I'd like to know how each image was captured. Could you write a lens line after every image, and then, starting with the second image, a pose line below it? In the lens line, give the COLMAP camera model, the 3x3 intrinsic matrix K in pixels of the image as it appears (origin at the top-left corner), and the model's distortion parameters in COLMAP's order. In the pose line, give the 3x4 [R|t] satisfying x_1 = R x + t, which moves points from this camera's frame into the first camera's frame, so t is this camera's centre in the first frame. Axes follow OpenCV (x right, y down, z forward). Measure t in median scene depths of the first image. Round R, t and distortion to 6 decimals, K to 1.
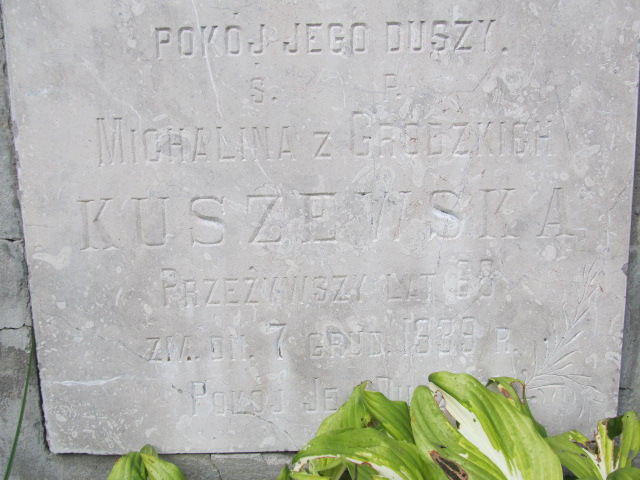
lens RADIAL K [[574.3, 0, 319.4], [0, 574.3, 241.0], [0, 0, 1]] dist [-0.053334, 0.031018]
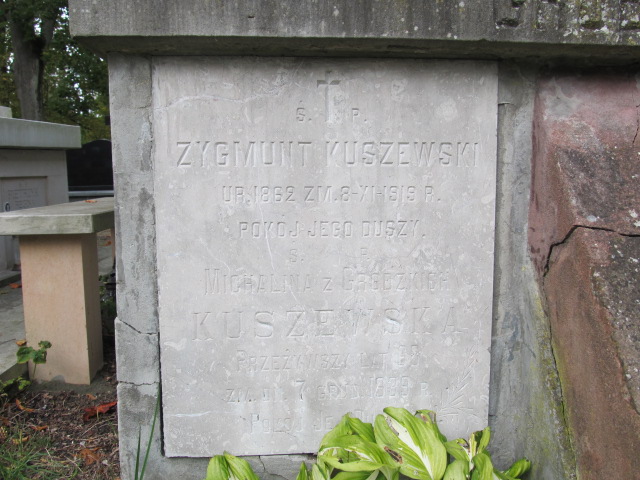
lens RADIAL K [[574.3, 0, 320.5], [0, 574.3, 240.6], [0, 0, 1]] dist [-0.053334, 0.031018]
pose [[0.997010, 0.013164, 0.076146, -0.159097], [-0.008804, 0.998317, -0.057320, -0.199984], [-0.076773, 0.056478, 0.995448, -0.851975]]
